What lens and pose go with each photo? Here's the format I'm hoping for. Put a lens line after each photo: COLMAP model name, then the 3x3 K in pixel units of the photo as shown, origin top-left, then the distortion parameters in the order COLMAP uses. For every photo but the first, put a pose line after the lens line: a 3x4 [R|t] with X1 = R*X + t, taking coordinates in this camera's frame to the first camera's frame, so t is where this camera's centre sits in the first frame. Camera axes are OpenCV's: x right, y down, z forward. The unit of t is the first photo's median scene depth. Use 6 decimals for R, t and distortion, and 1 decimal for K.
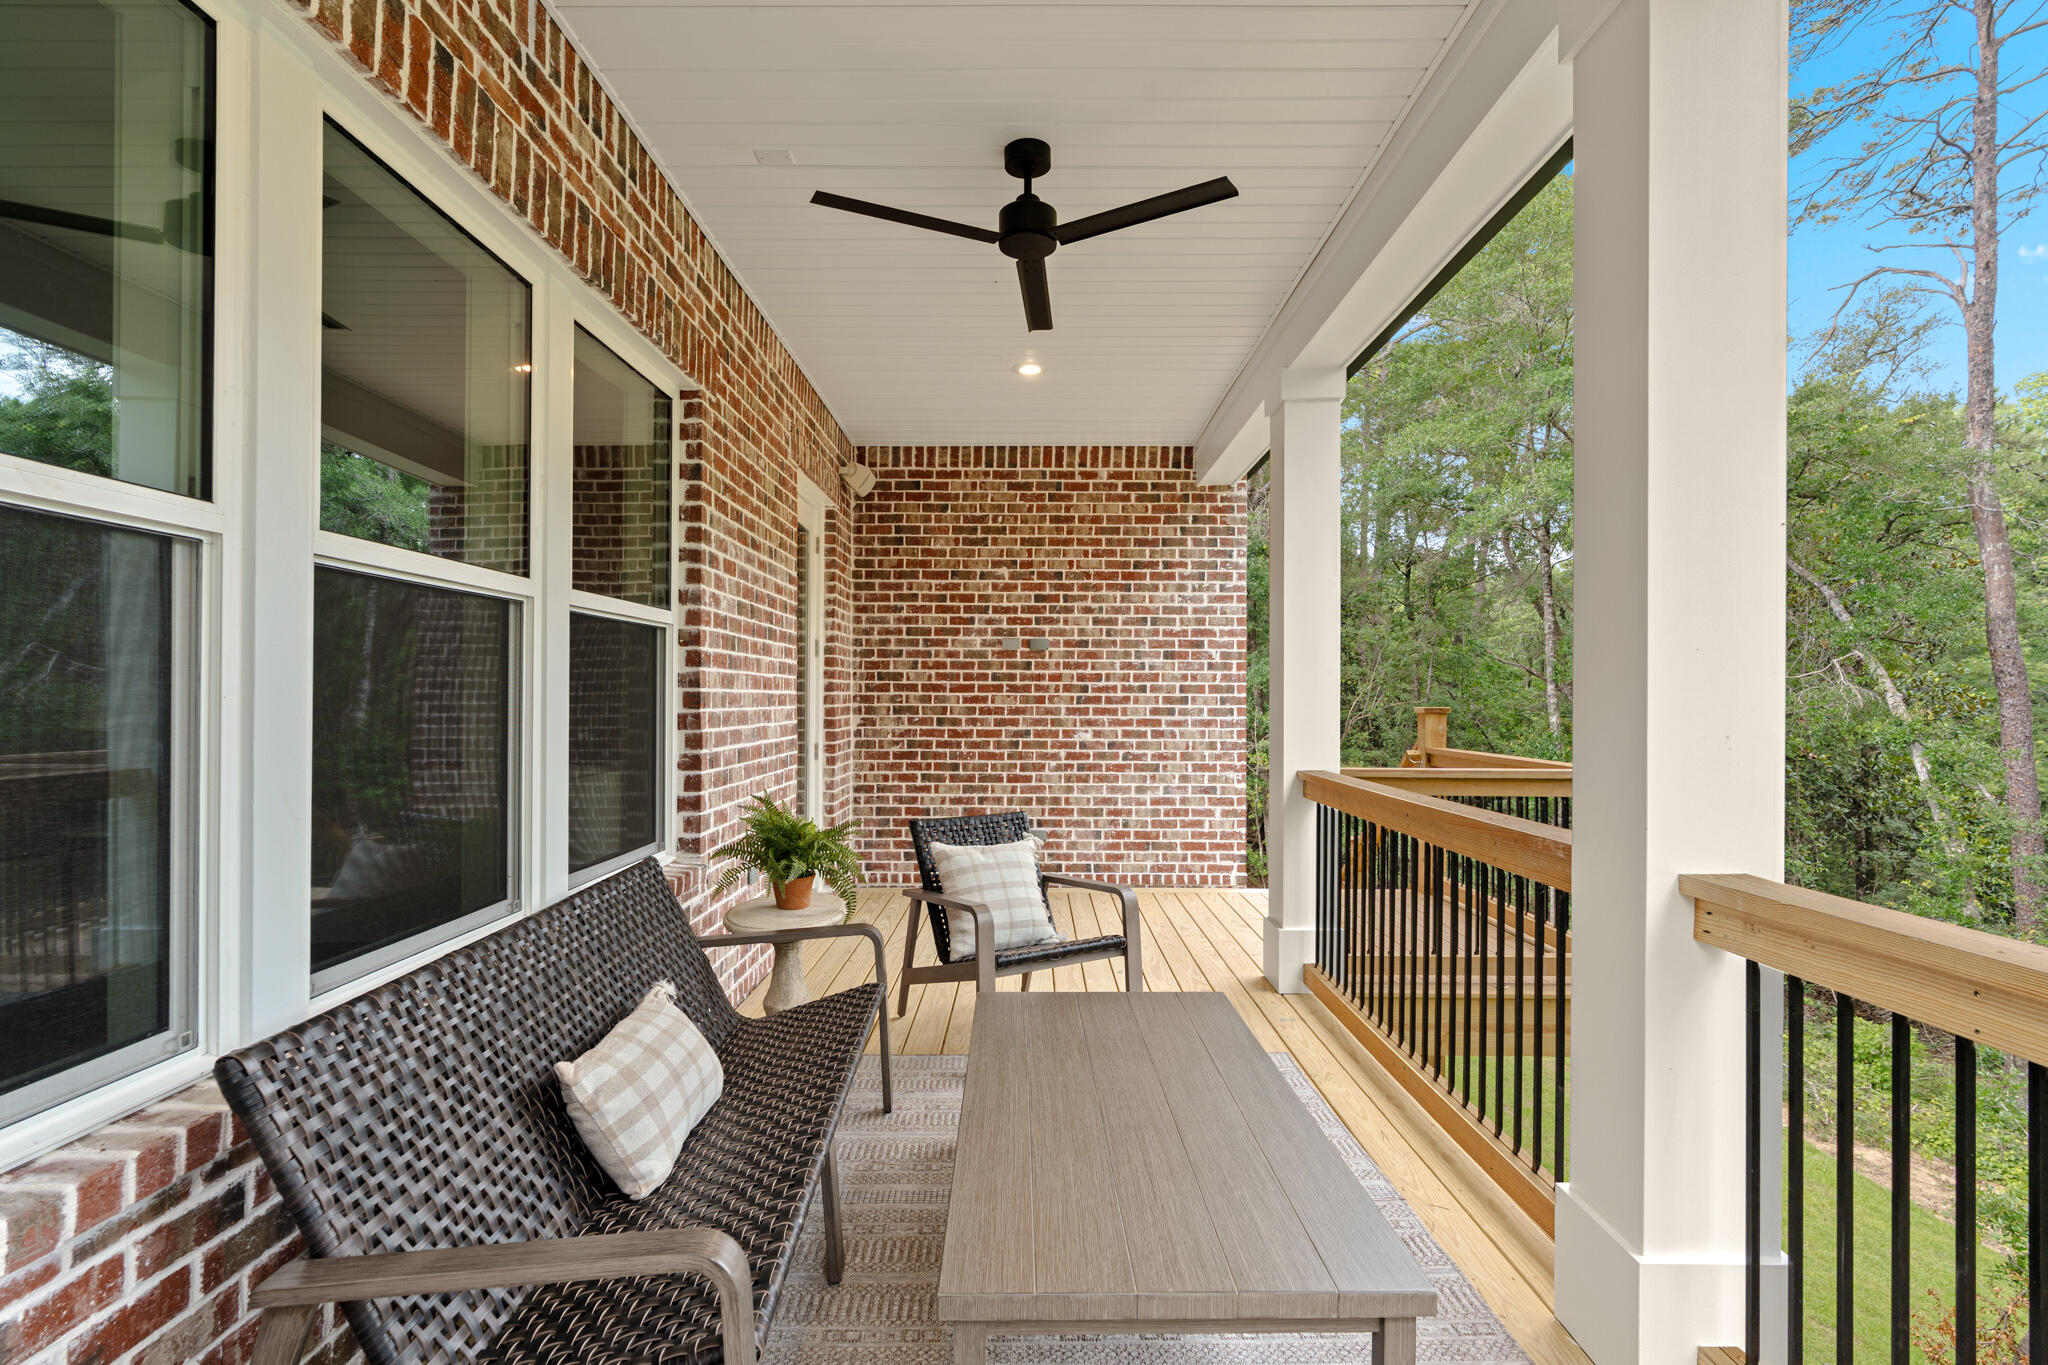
lens RADIAL K [[979.4, 0, 1022.2], [0, 979.4, 688.8], [0, 0, 1]] dist [-0.007892, 0.002970]
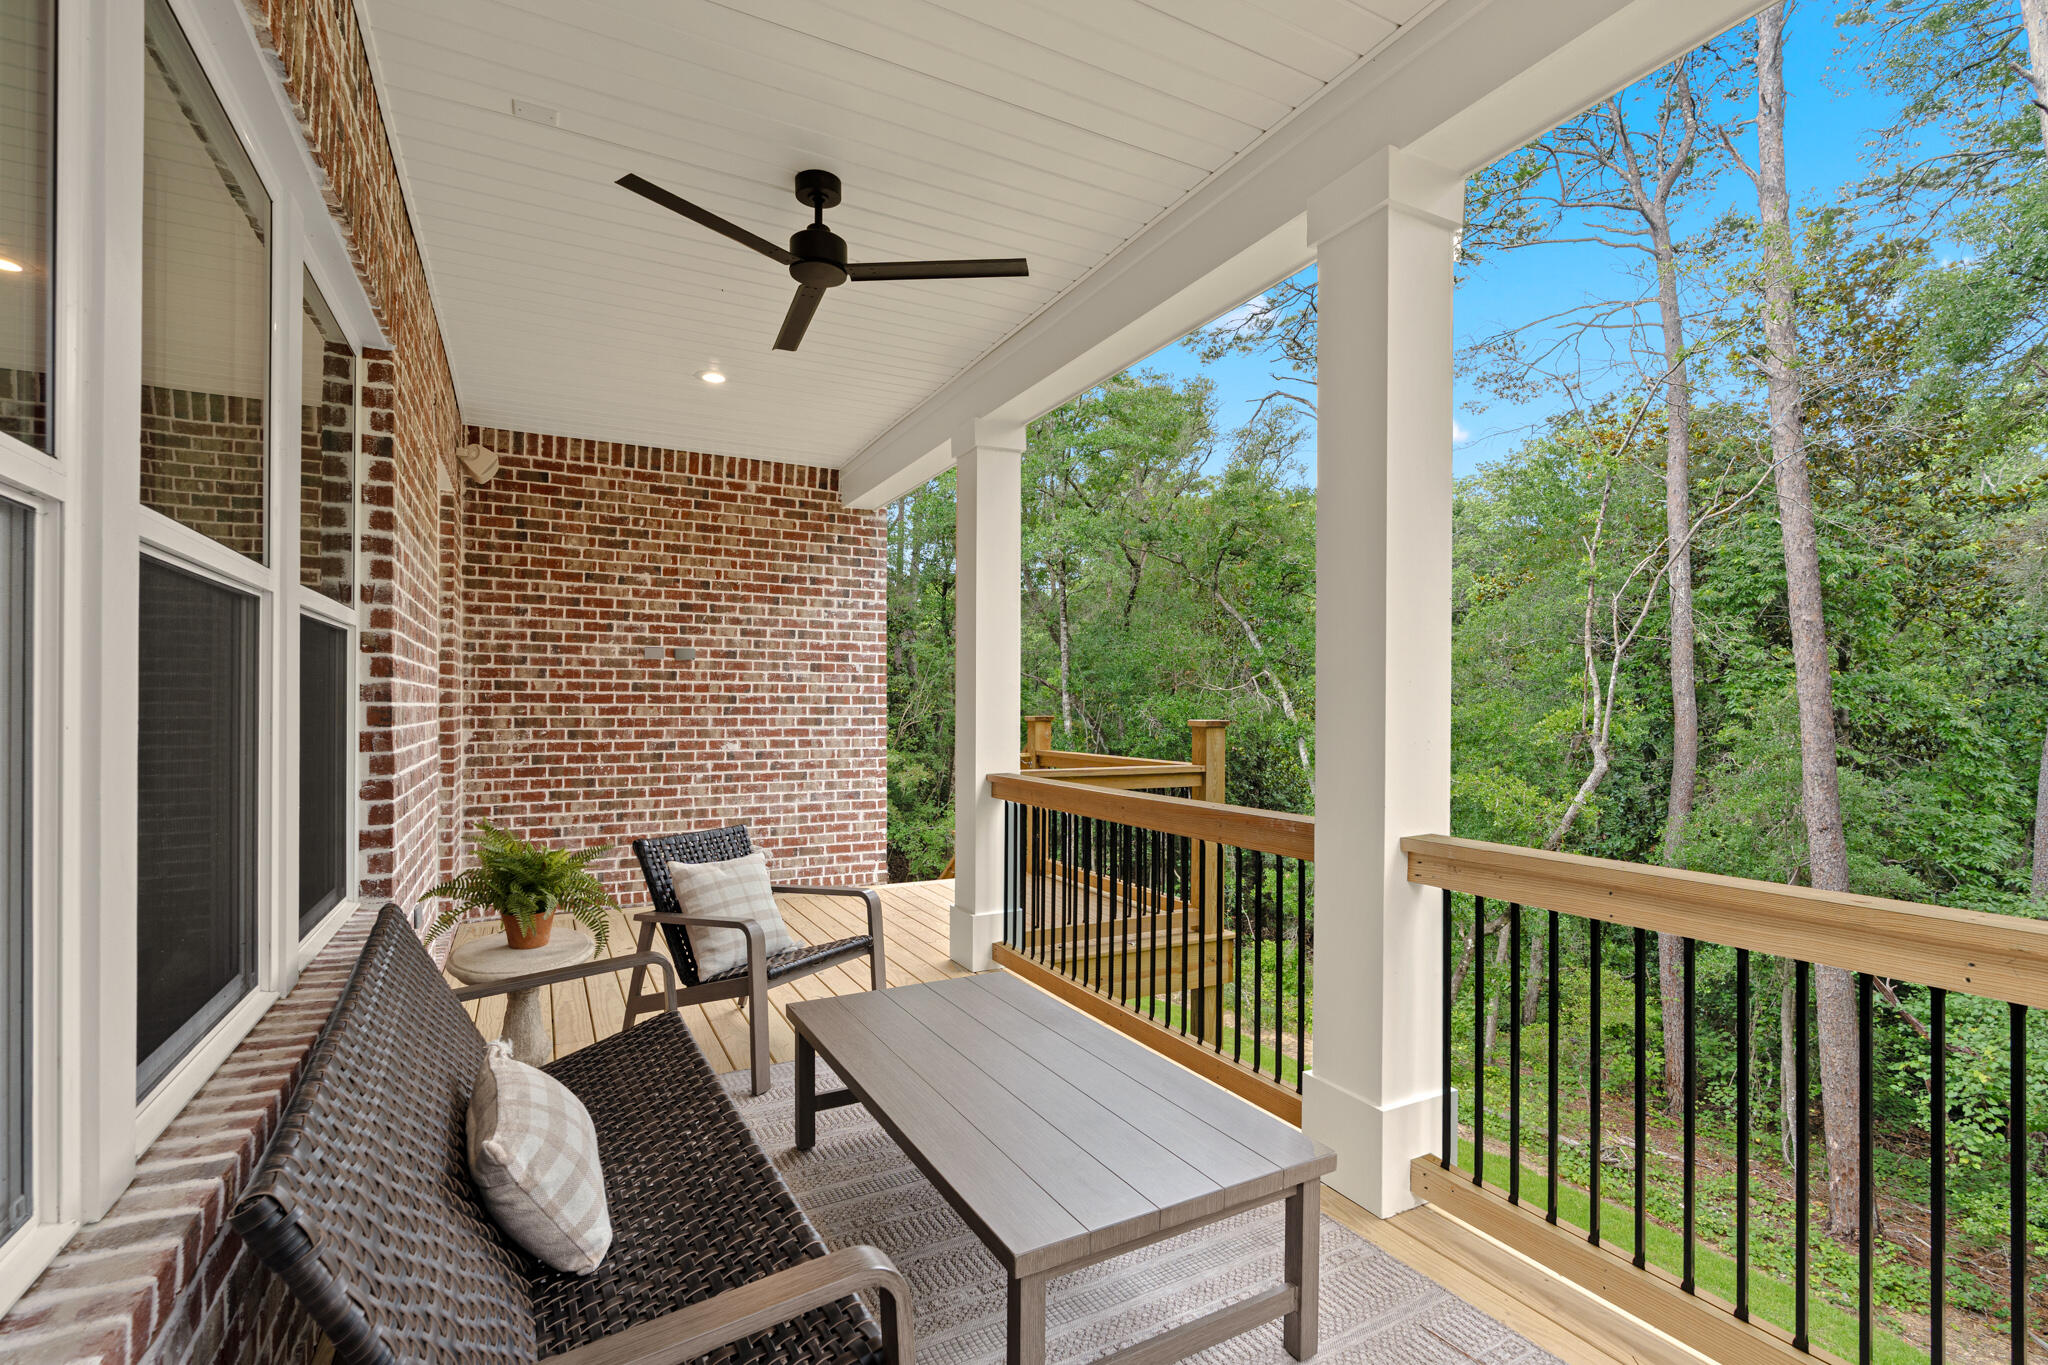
lens RADIAL K [[941.0, 0, 1027.9], [0, 941.0, 694.5], [0, 0, 1]] dist [-0.003694, 0.001659]
pose [[0.879228, 0.003785, 0.476386, -0.129424], [-0.003088, 0.999993, -0.002246, -0.003964], [-0.476391, 0.000504, 0.879233, 0.011180]]
